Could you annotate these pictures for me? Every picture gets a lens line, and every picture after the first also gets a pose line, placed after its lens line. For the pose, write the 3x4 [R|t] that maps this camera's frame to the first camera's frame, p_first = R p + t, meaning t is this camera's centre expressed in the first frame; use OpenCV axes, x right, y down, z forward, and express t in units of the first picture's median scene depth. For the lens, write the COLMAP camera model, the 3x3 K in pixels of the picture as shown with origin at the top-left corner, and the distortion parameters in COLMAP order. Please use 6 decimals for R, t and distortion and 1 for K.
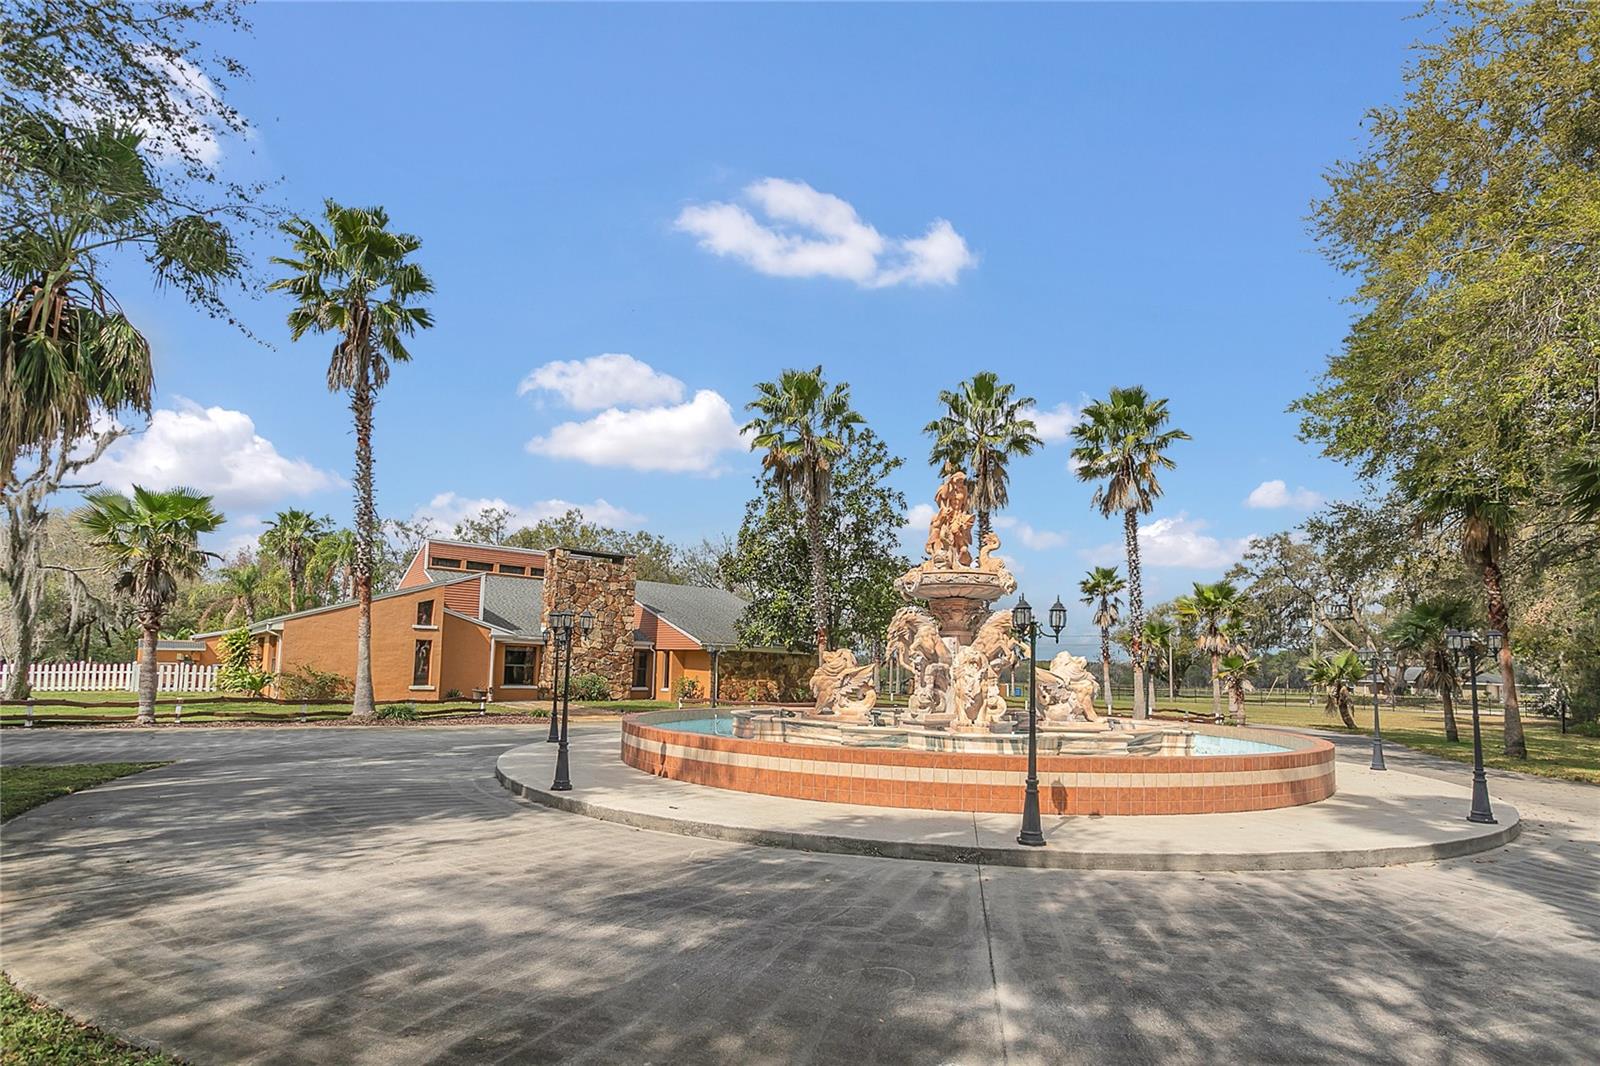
lens RADIAL K [[791.6, 0, 758.8], [0, 791.6, 619.7], [0, 0, 1]] dist [-0.020714, 0.010627]
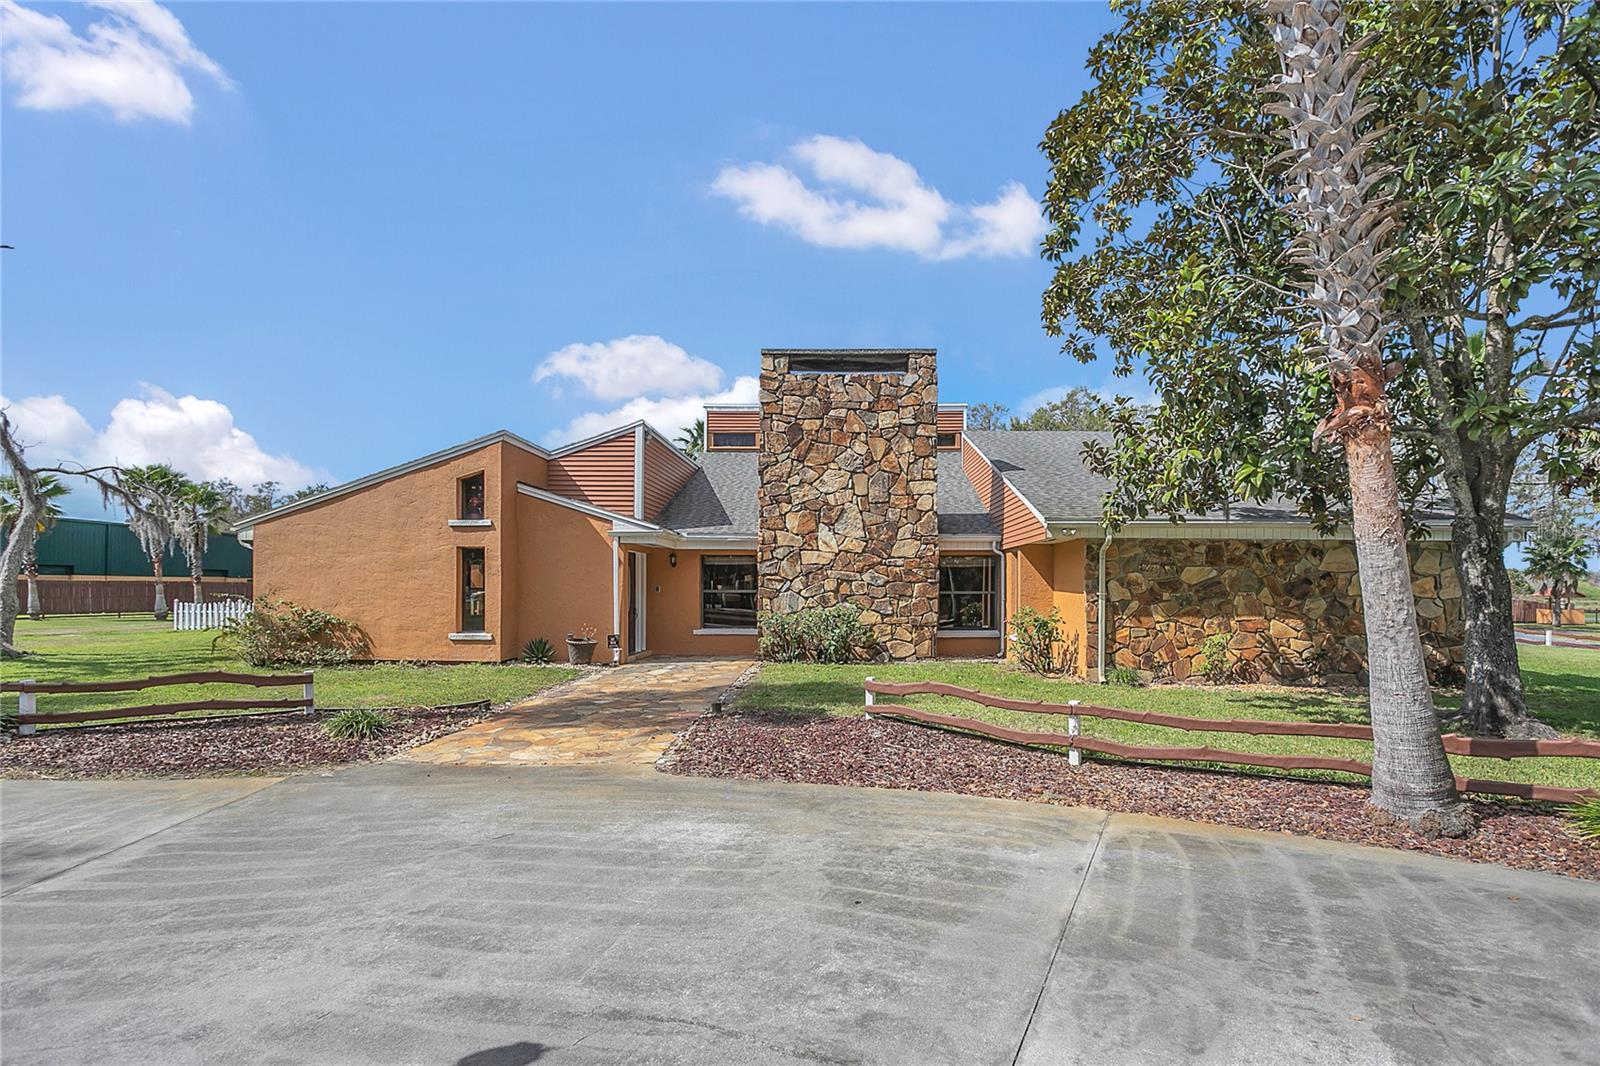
lens RADIAL K [[791.6, 0, 826.1], [0, 791.6, 592.3], [0, 0, 1]] dist [-0.020714, 0.010627]
pose [[0.787308, -0.022944, -0.616133, 0.080217], [0.056592, 0.997778, 0.035160, 0.043329], [0.613957, -0.062550, 0.786857, 0.614033]]
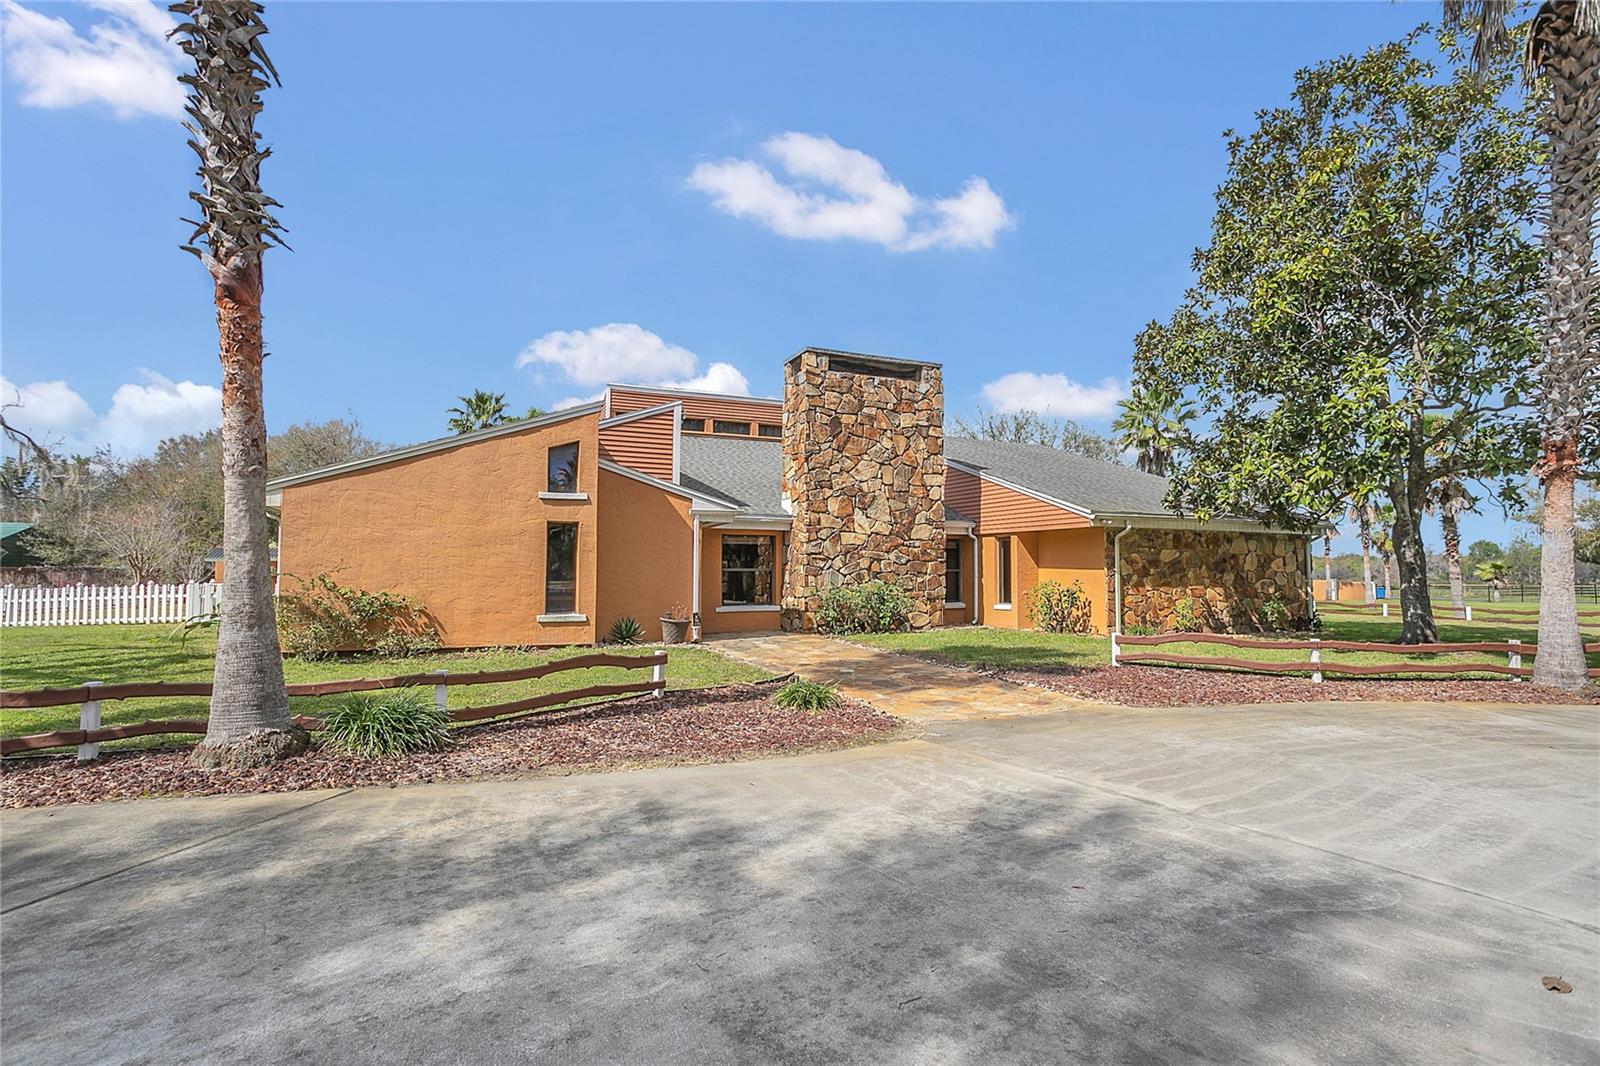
lens RADIAL K [[791.6, 0, 792.4], [0, 791.6, 528.0], [0, 0, 1]] dist [-0.020714, 0.010627]
pose [[0.973440, -0.040621, -0.225309, -0.143557], [0.041161, 0.999150, -0.002300, 0.031059], [0.225211, -0.007035, 0.974285, 0.460365]]
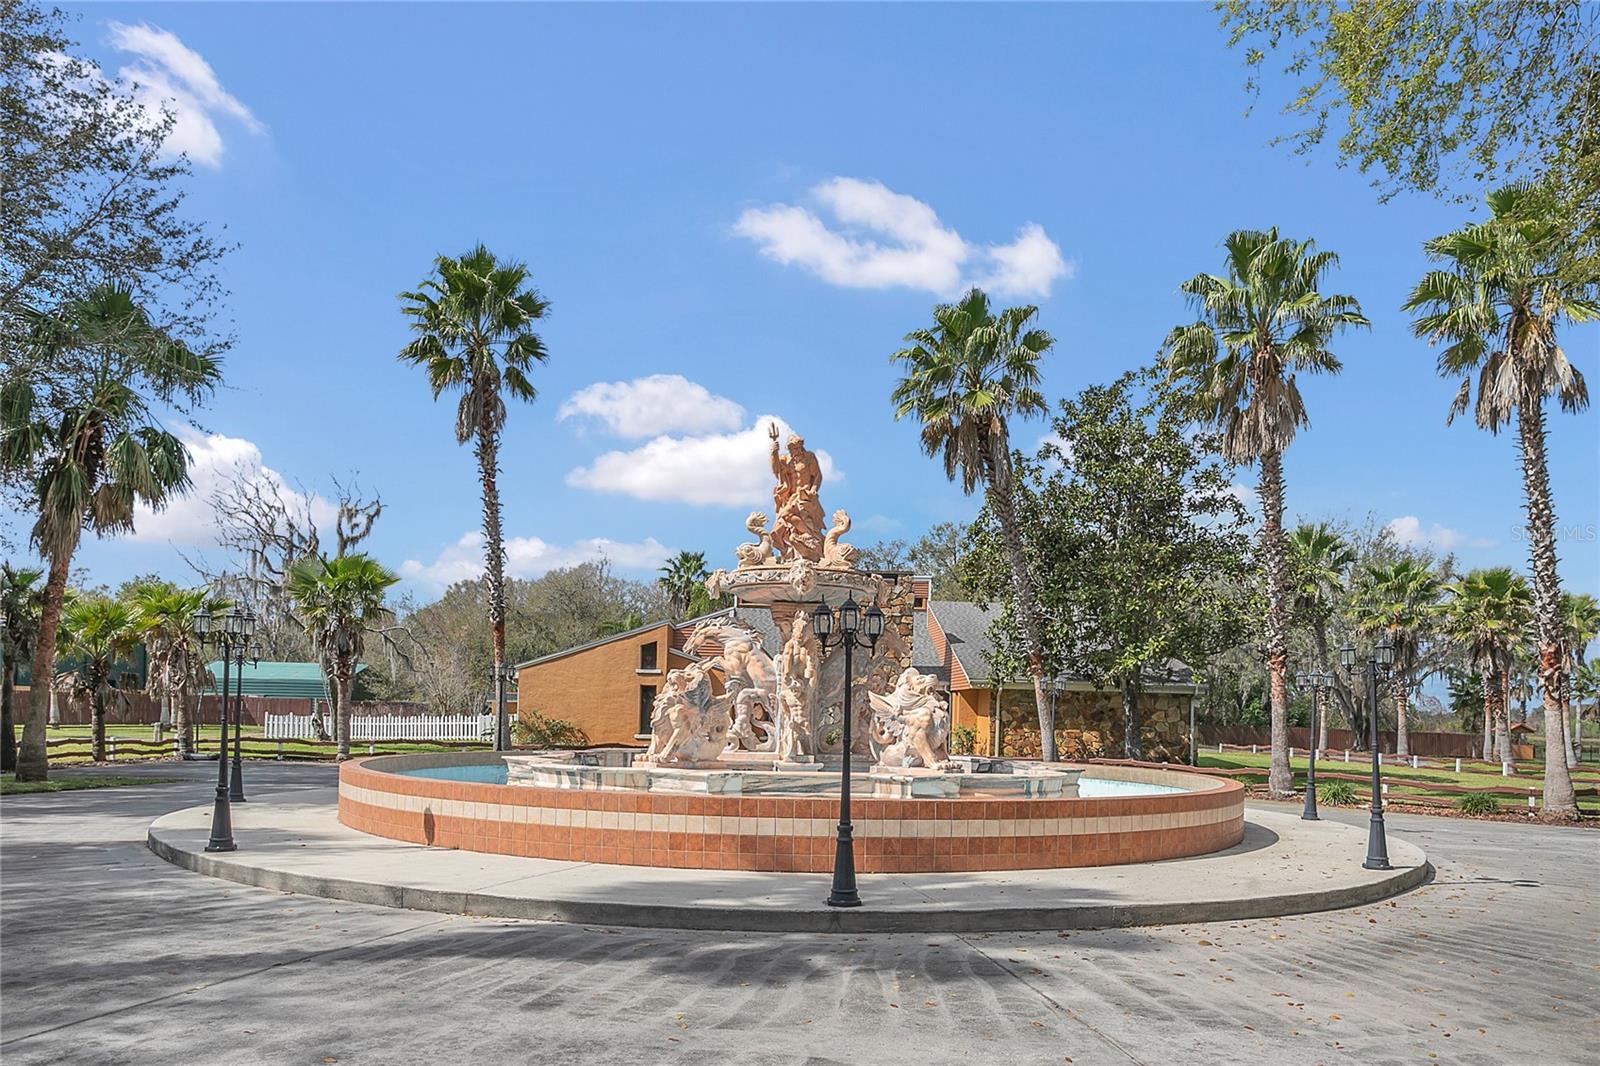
lens RADIAL K [[1122.7, 0, 795.8], [0, 1122.7, 761.8], [0, 0, 1]] dist [-0.019151, -0.008838]
pose [[0.826154, 0.012818, -0.563299, 0.397998], [0.038610, 0.996103, 0.079293, 0.014851], [0.562120, -0.087257, 0.822440, -0.002043]]
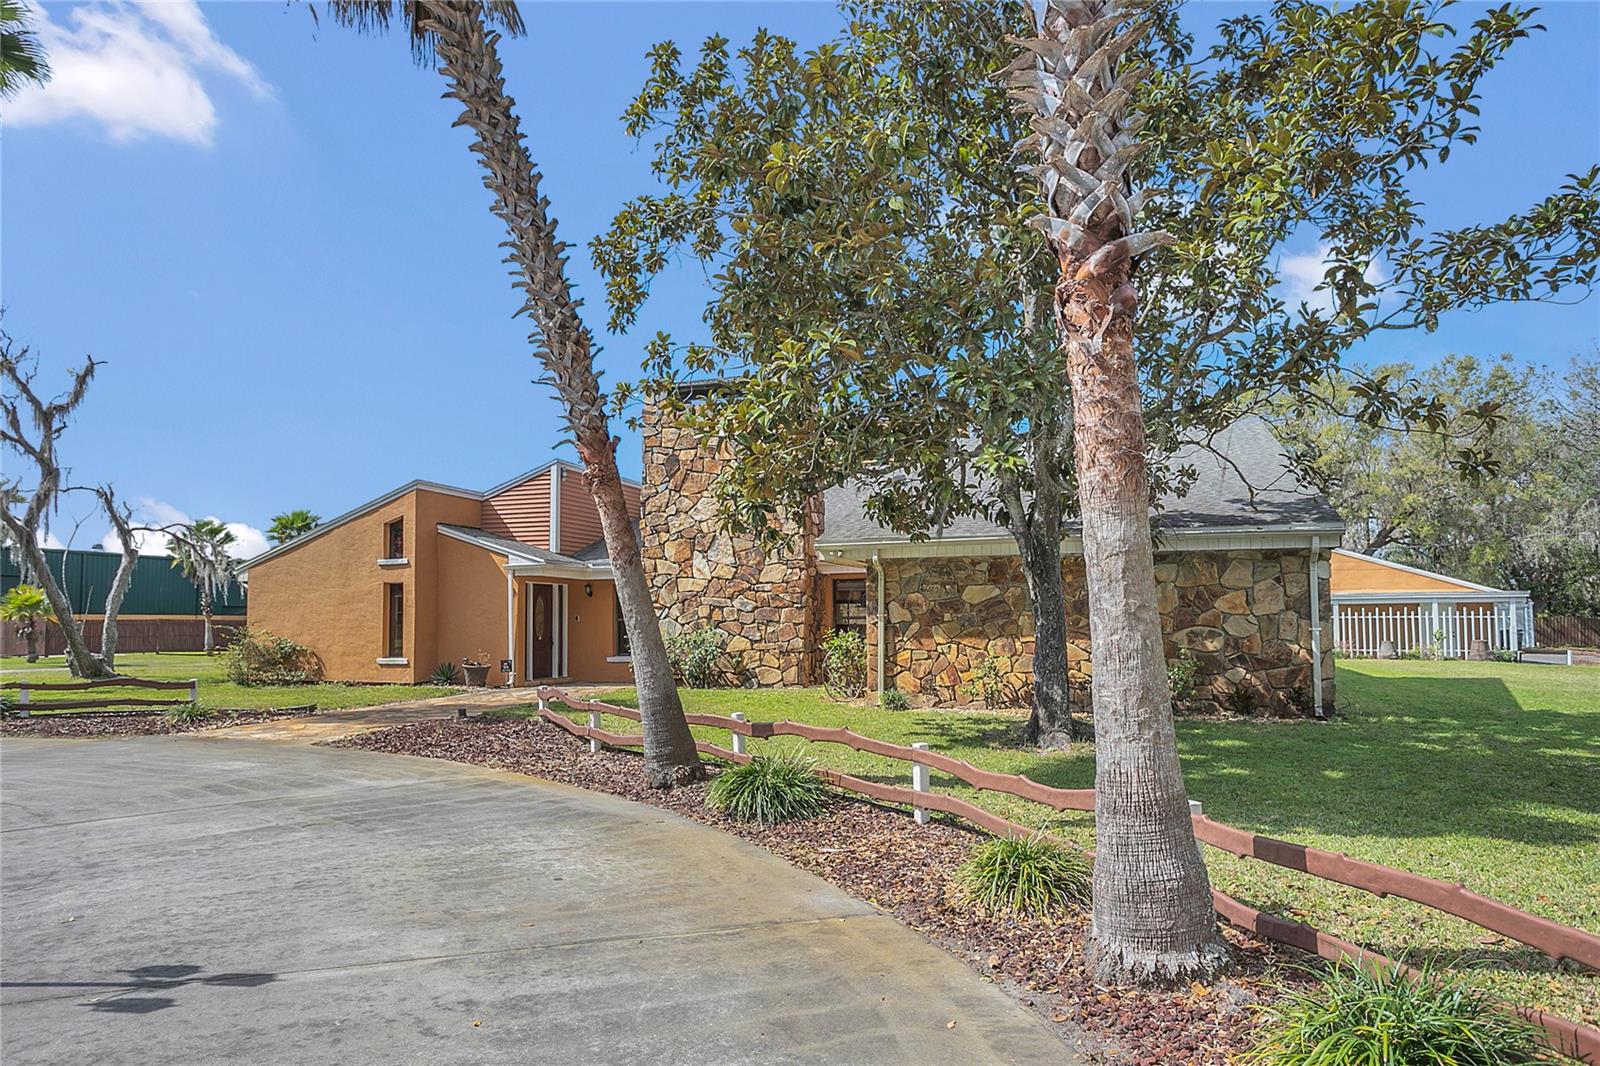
lens RADIAL K [[1005.4, 0, 790.8], [0, 1005.4, 574.8], [0, 0, 1]] dist [-0.024329, 0.005797]
pose [[0.550698, -0.074317, -0.831390, 0.332924], [0.074699, 0.996420, -0.039590, 0.062149], [0.831356, -0.040302, 0.554278, 0.699417]]
